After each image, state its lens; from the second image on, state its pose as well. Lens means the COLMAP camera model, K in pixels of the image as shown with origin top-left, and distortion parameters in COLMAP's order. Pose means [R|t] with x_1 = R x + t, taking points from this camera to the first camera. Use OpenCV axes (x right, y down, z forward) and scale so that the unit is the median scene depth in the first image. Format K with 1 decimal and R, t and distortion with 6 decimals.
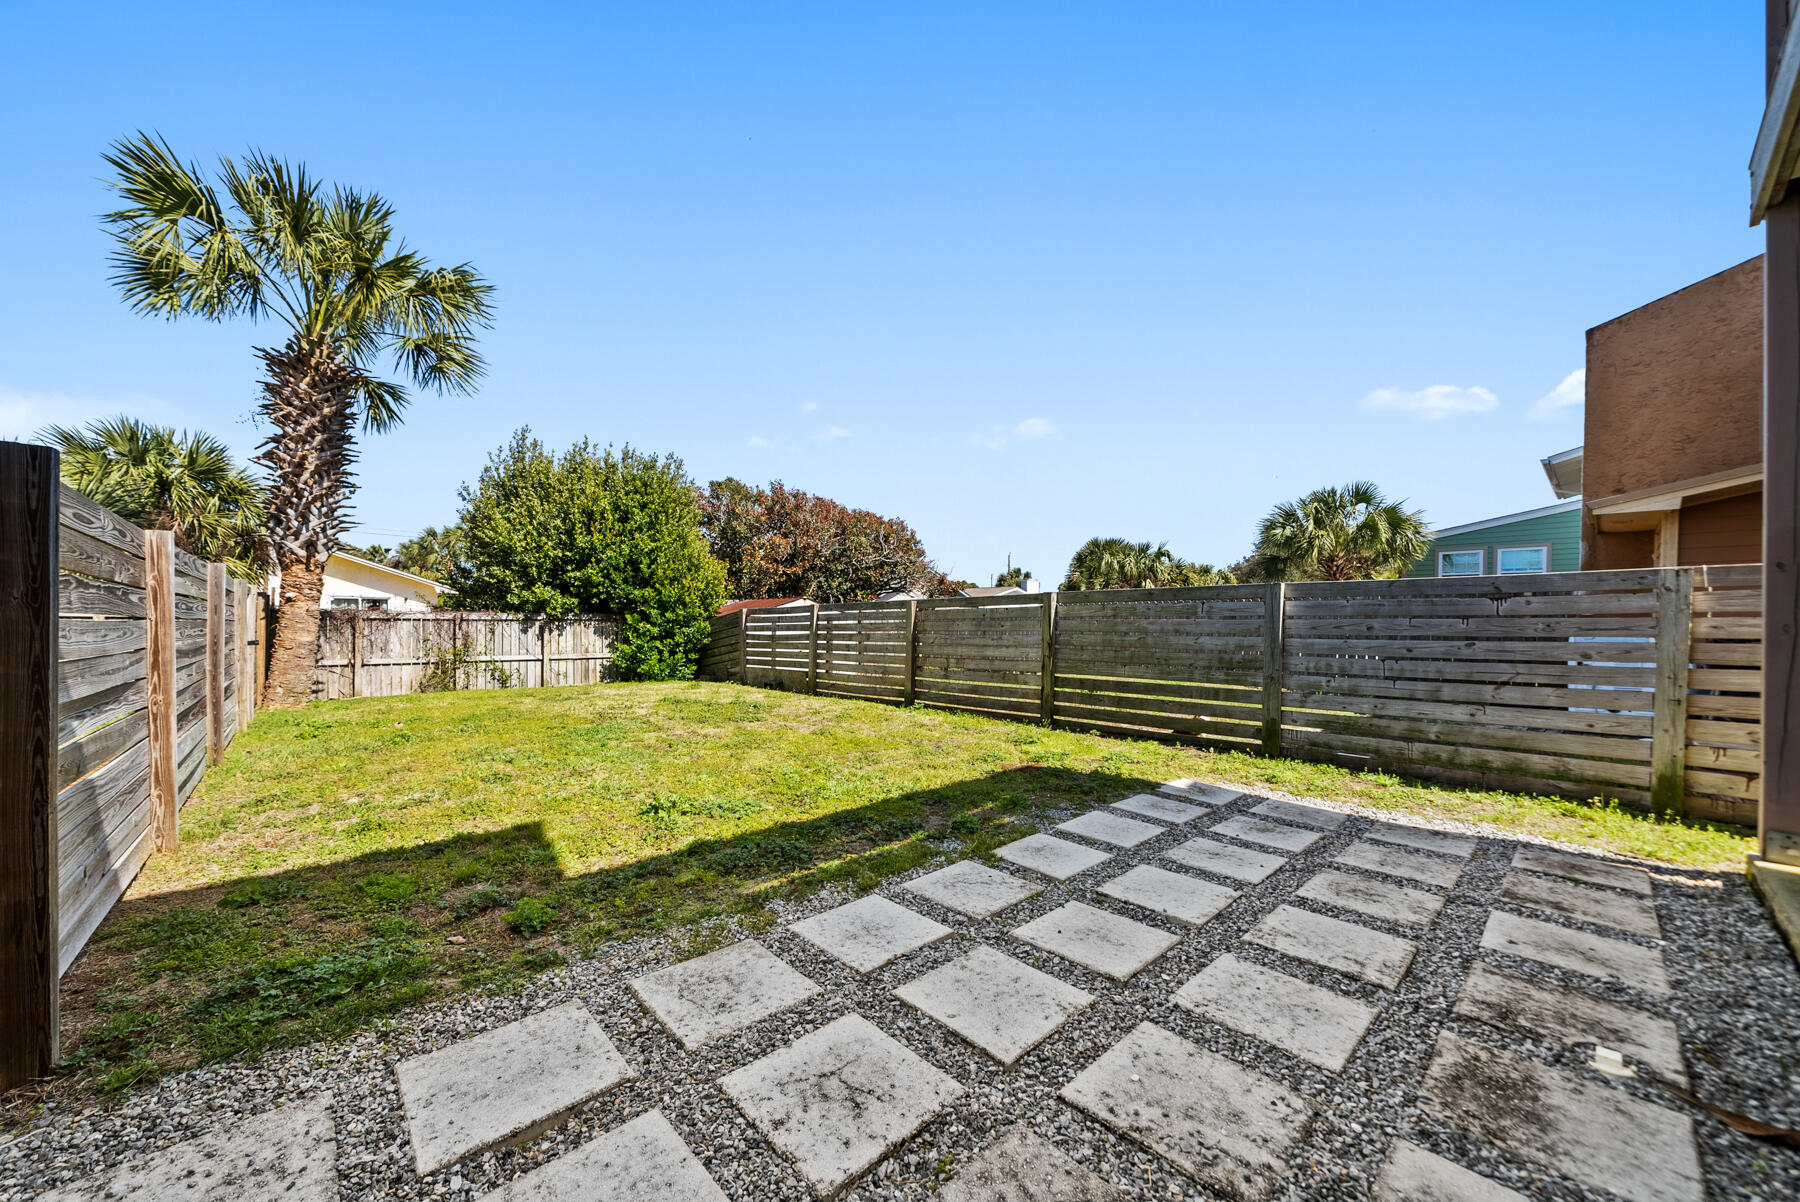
lens RADIAL K [[651.8, 0, 897.6], [0, 651.8, 618.9], [0, 0, 1]] dist [0.000878, -0.000021]
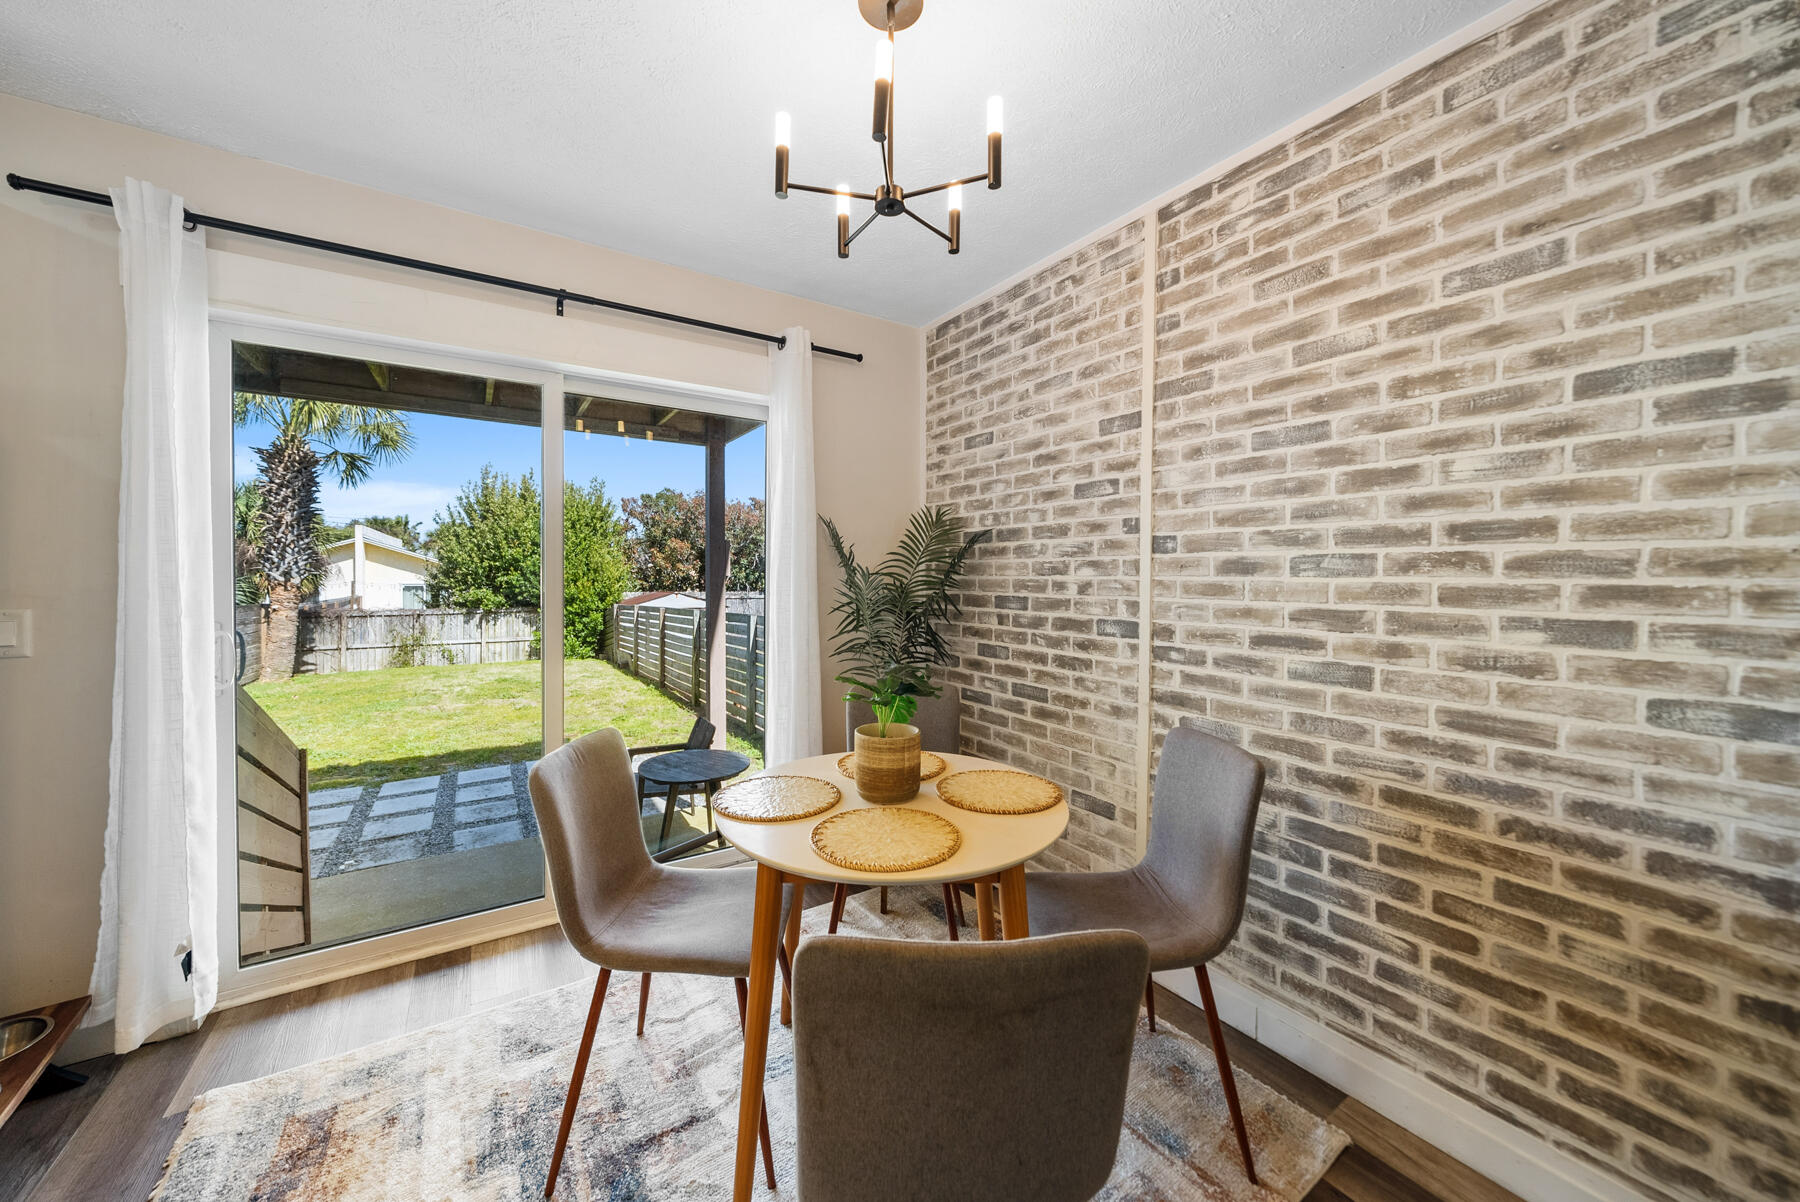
lens RADIAL K [[627.9, 0, 878.9], [0, 627.9, 580.0], [0, 0, 1]] dist [-0.009867, 0.000023]
pose [[0.987089, -0.012853, -0.159656, 0.533584], [0.012677, 0.999917, -0.002122, -0.060550], [0.159670, 0.000071, 0.987170, -0.160198]]
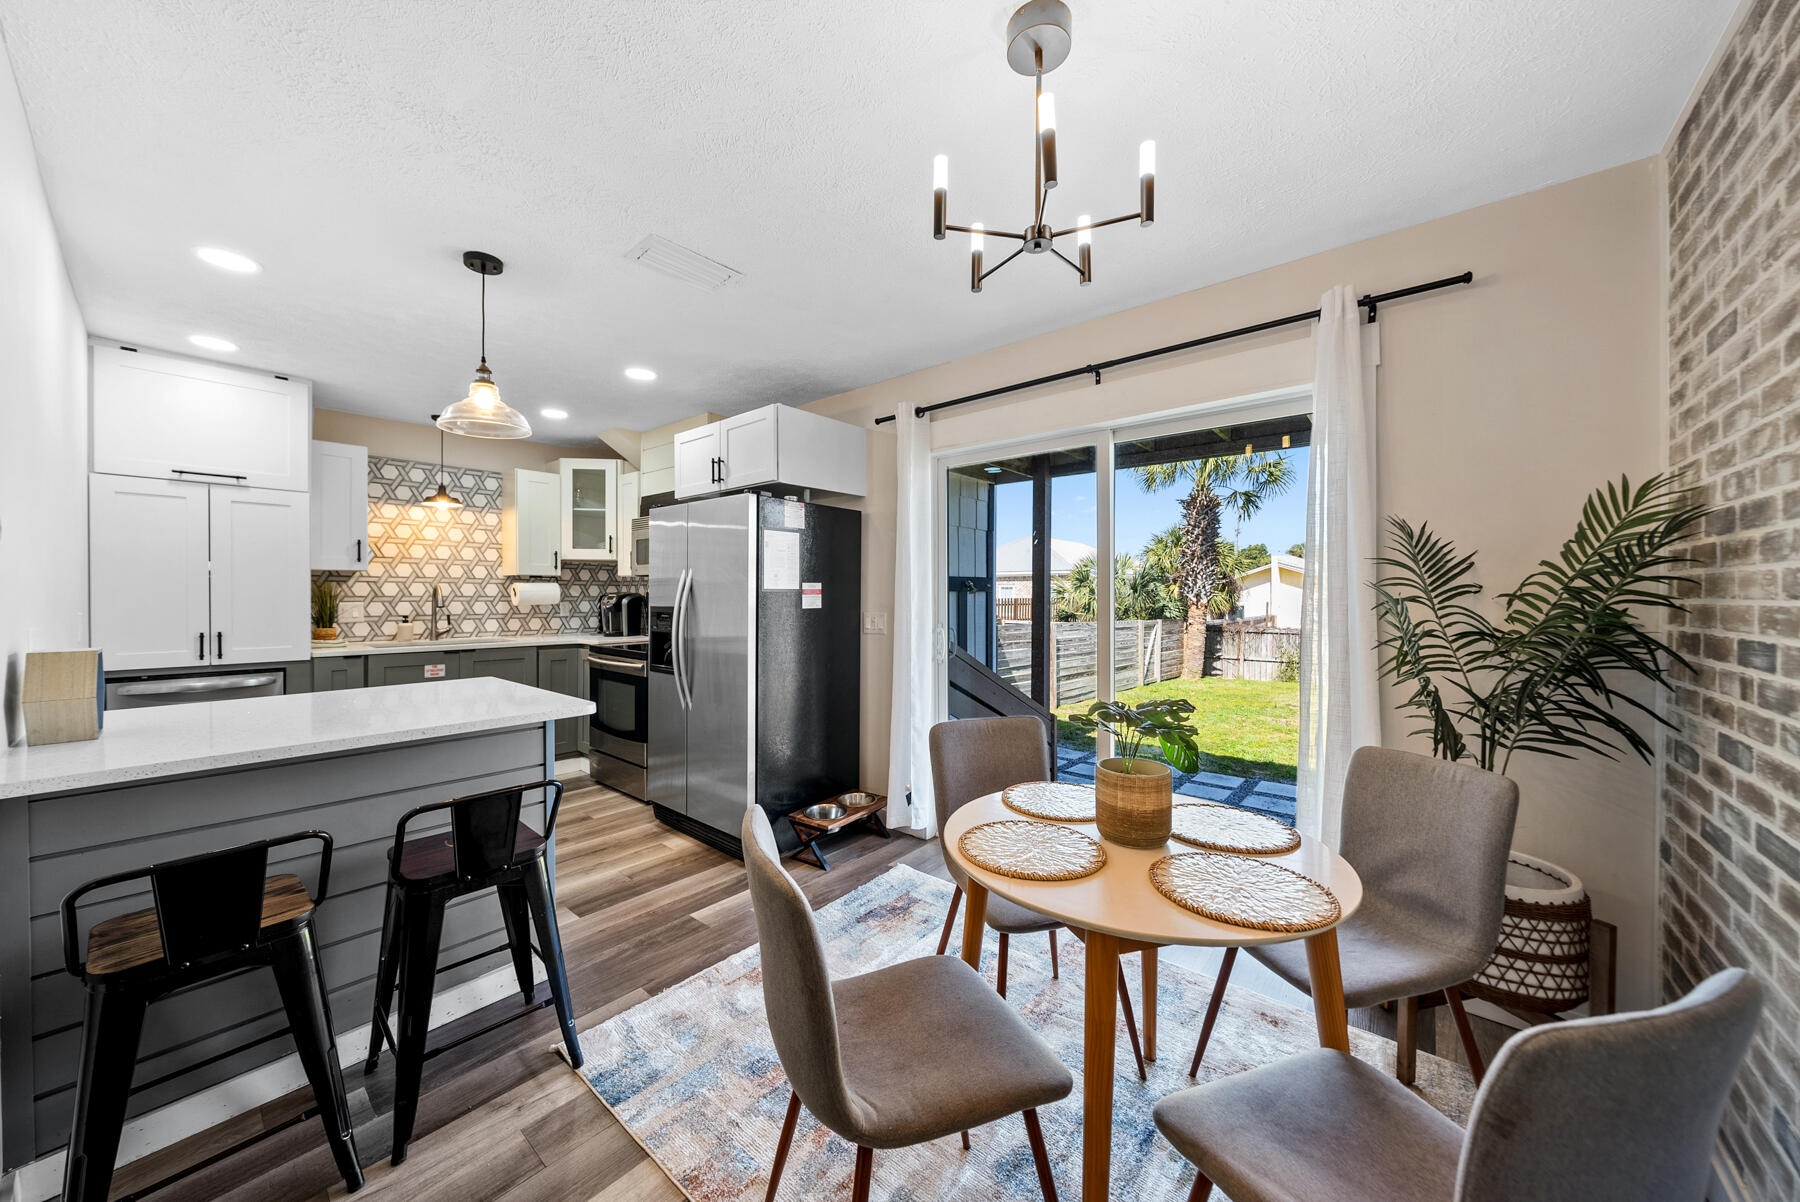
lens RADIAL K [[627.9, 0, 900.0], [0, 627.9, 596.7], [0, 0, 1]] dist [-0.009867, 0.000023]
pose [[0.144082, -0.014627, -0.989458, 0.615840], [-0.004249, 0.999872, -0.015400, -0.060216], [0.989557, 0.006423, 0.144001, -0.100330]]
